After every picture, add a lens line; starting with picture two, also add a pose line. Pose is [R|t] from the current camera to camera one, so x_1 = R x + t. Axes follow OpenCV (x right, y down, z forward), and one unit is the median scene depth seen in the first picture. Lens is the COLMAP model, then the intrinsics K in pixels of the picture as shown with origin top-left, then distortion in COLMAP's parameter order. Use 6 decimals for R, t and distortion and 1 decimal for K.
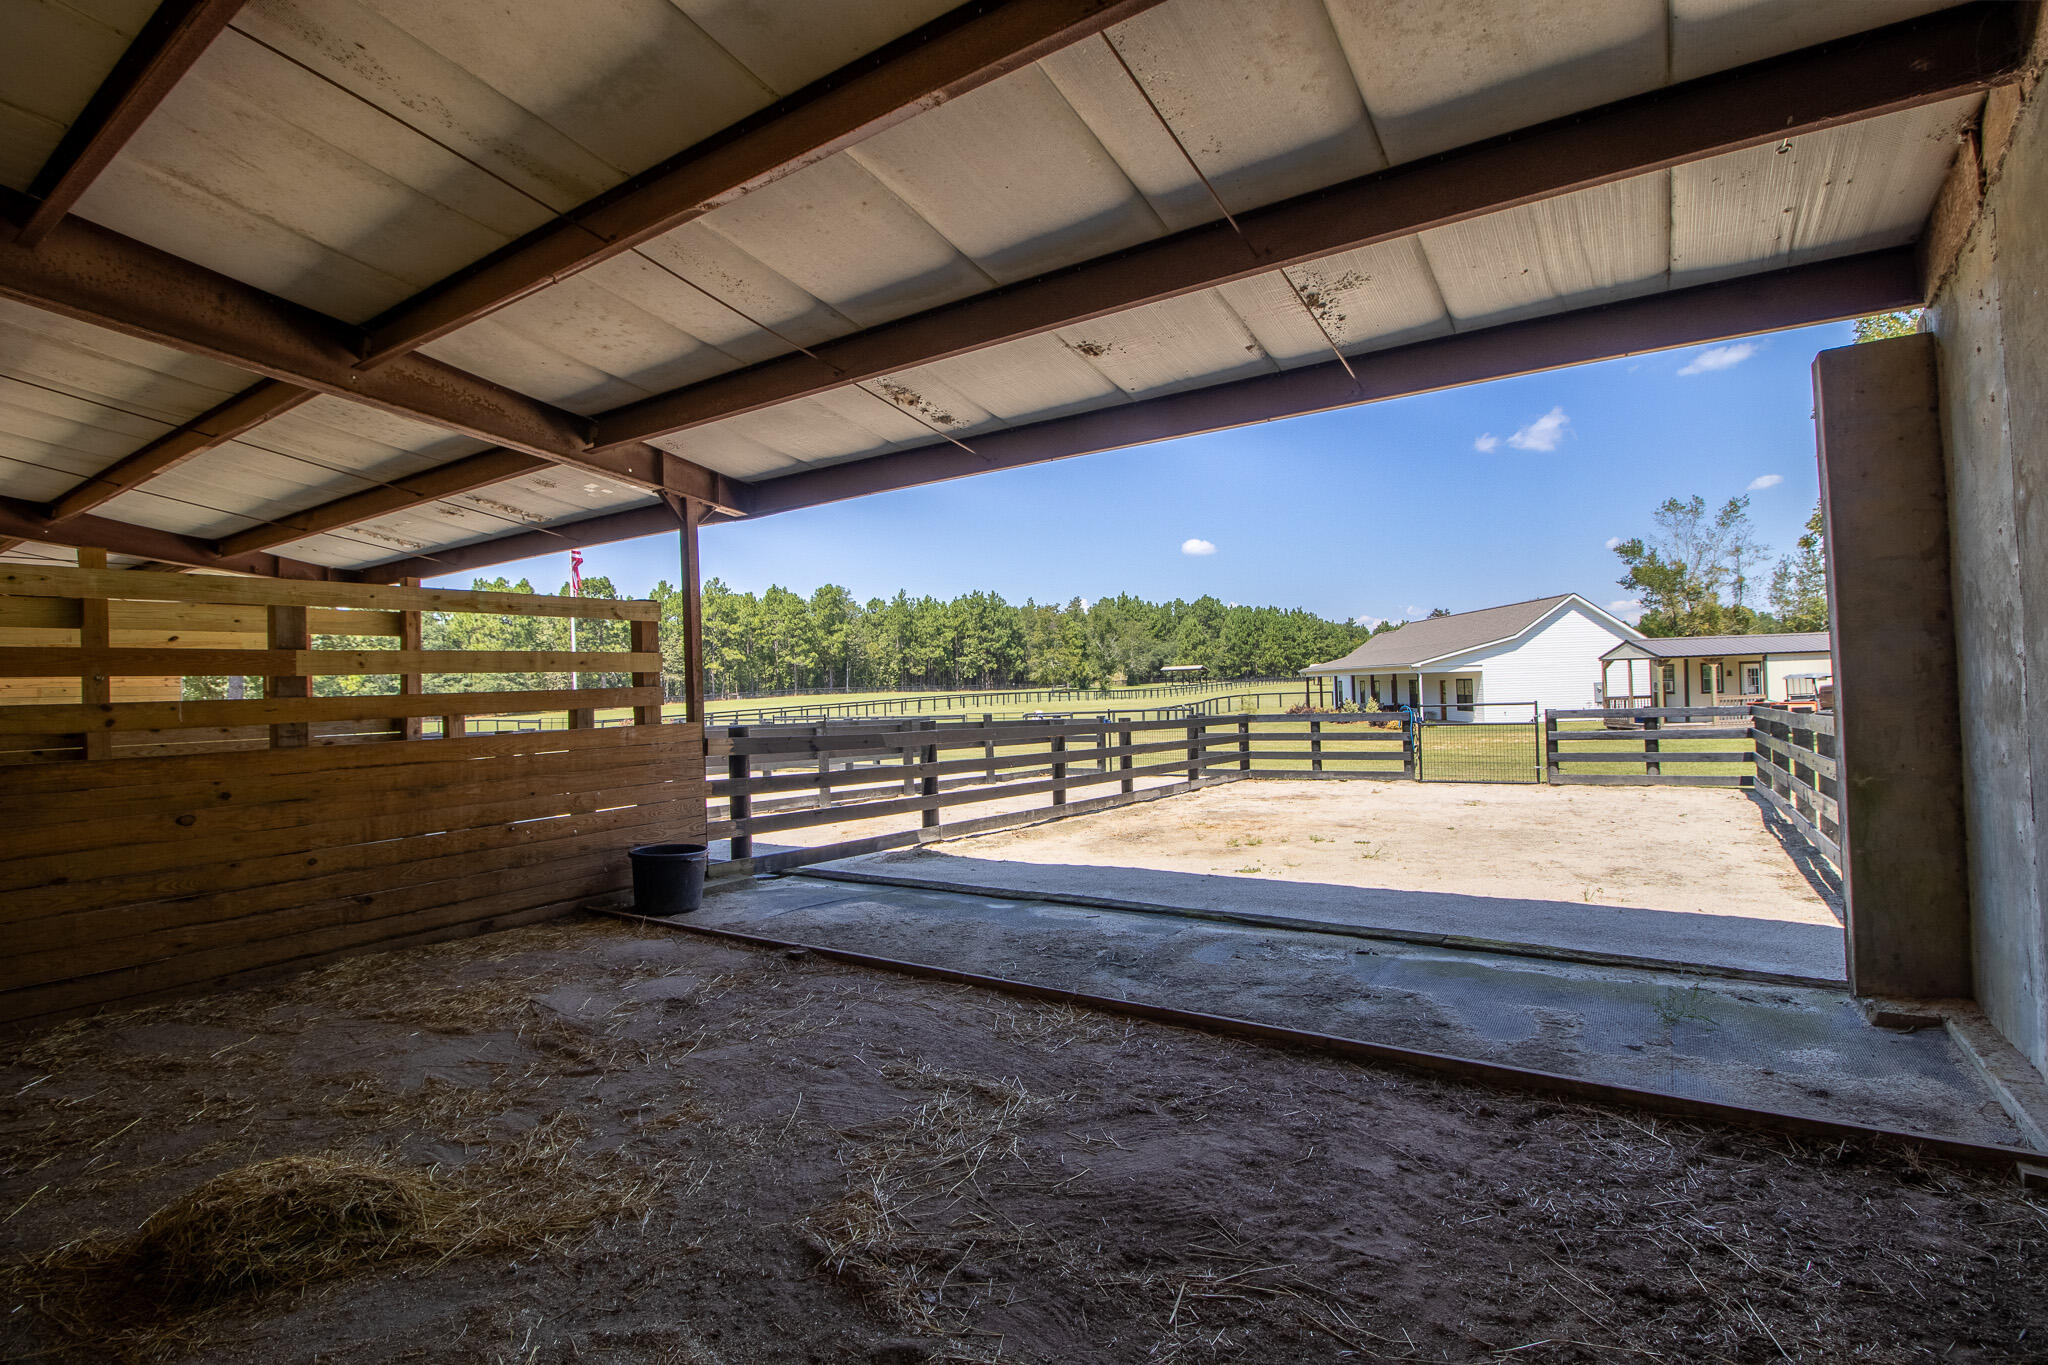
lens RADIAL K [[940.9, 0, 1033.6], [0, 940.9, 682.0], [0, 0, 1]] dist [-0.007831, -0.008895]
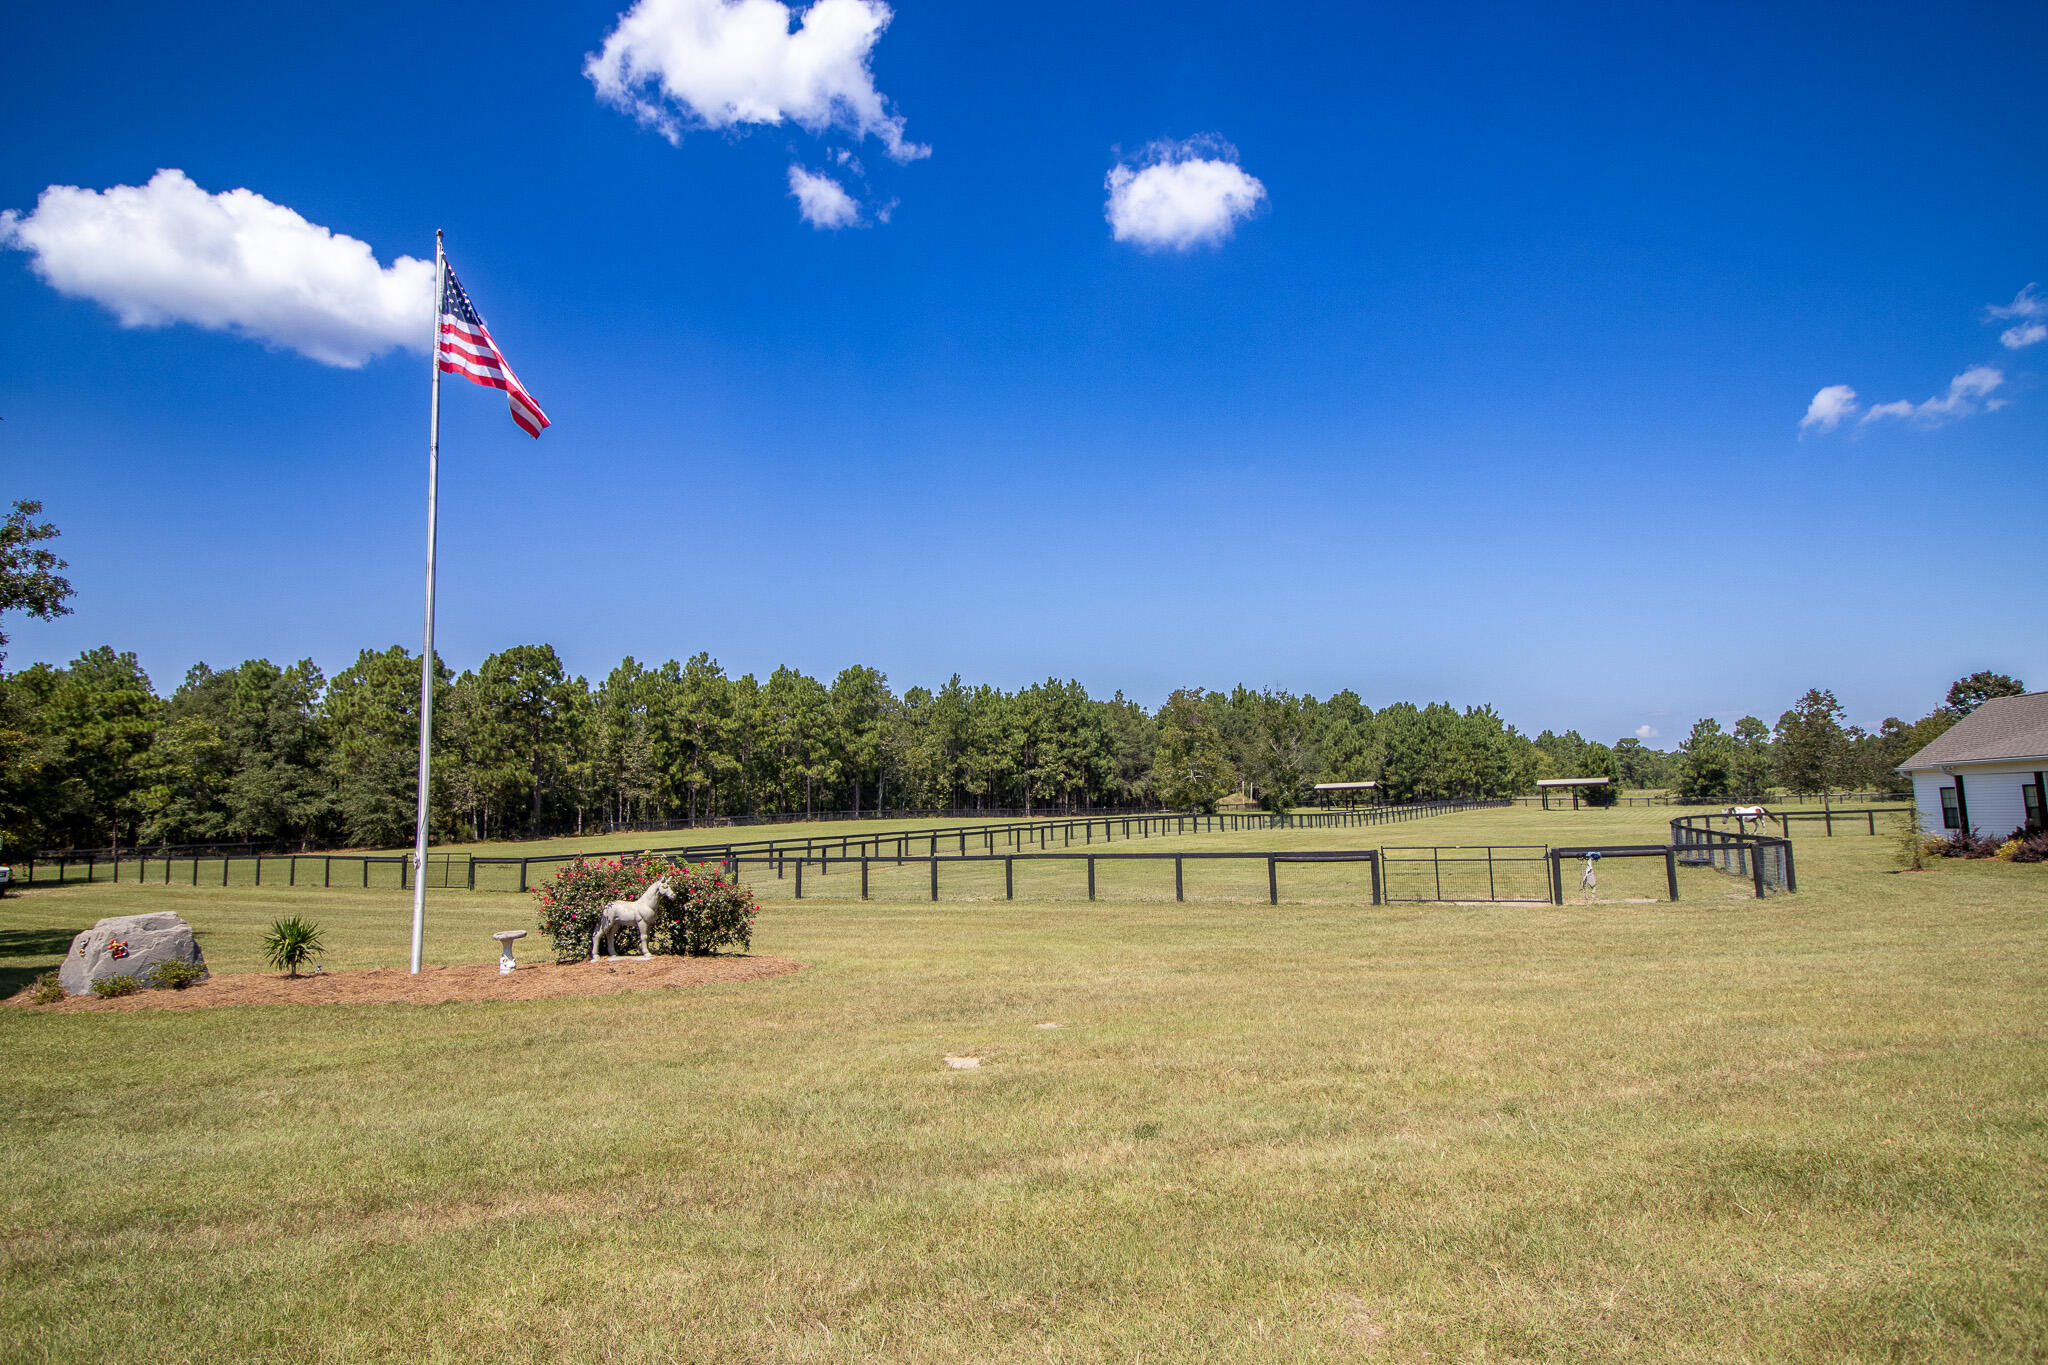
lens RADIAL K [[1123.9, 0, 1031.3], [0, 1123.9, 668.9], [0, 0, 1]] dist [-0.000469, -0.010412]
pose [[0.999747, 0.001280, -0.022441, -0.067914], [-0.004084, 0.992107, -0.125327, 0.005745], [0.022103, 0.125387, 0.991862, 0.157552]]
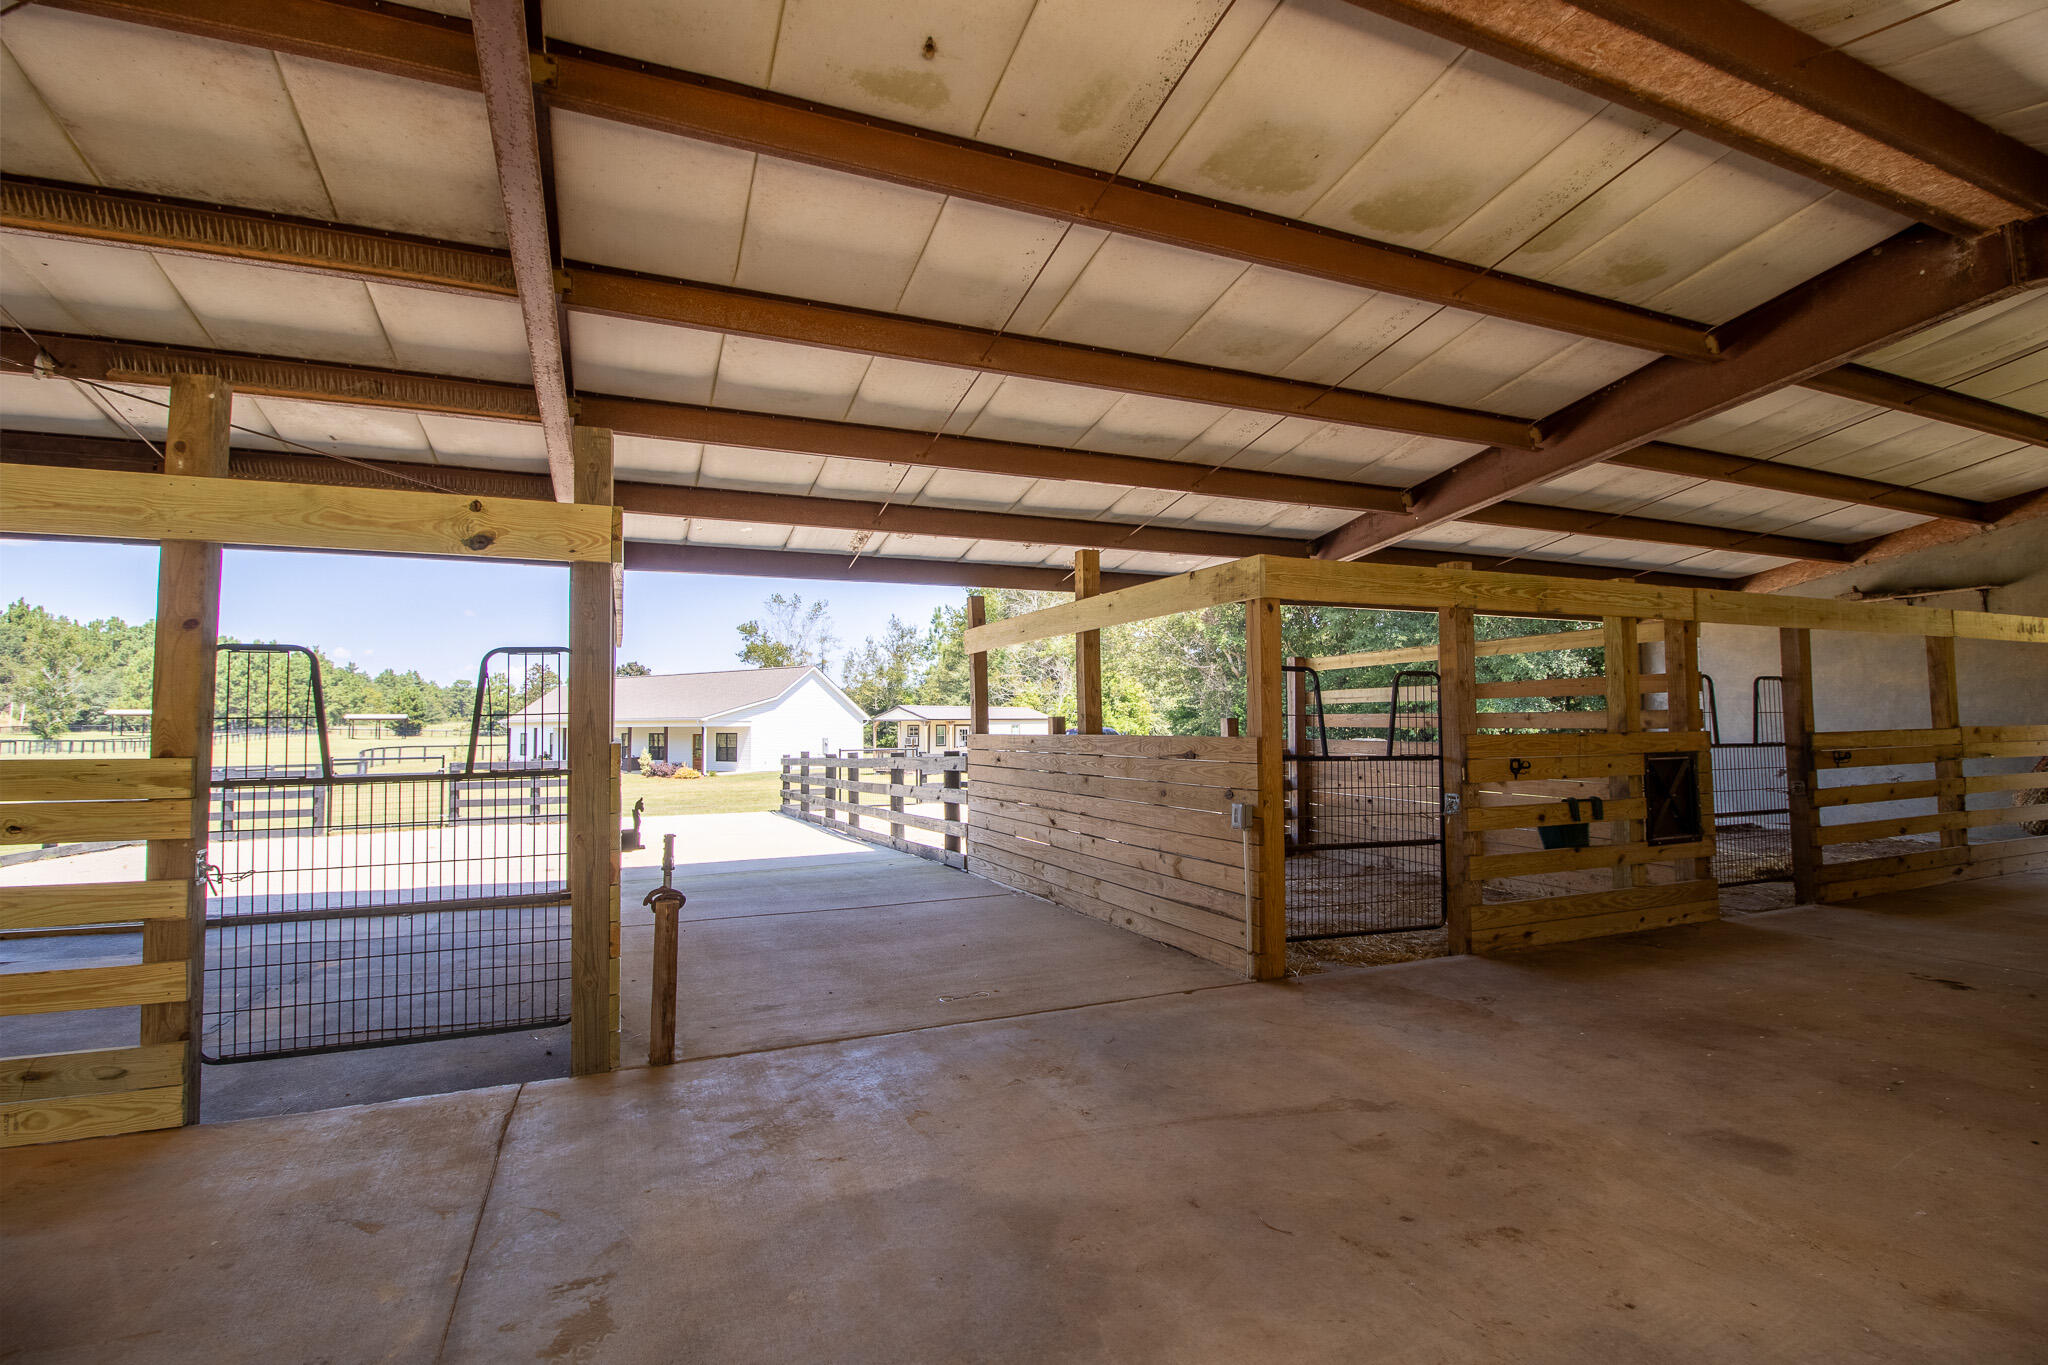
lens RADIAL K [[940.9, 0, 1025.6], [0, 940.9, 667.4], [0, 0, 1]] dist [-0.007831, -0.008895]
pose [[0.548286, 0.080916, 0.832367, -0.080202], [-0.015430, 0.996117, -0.086671, 0.002989], [-0.836149, 0.034677, 0.547405, 0.023363]]
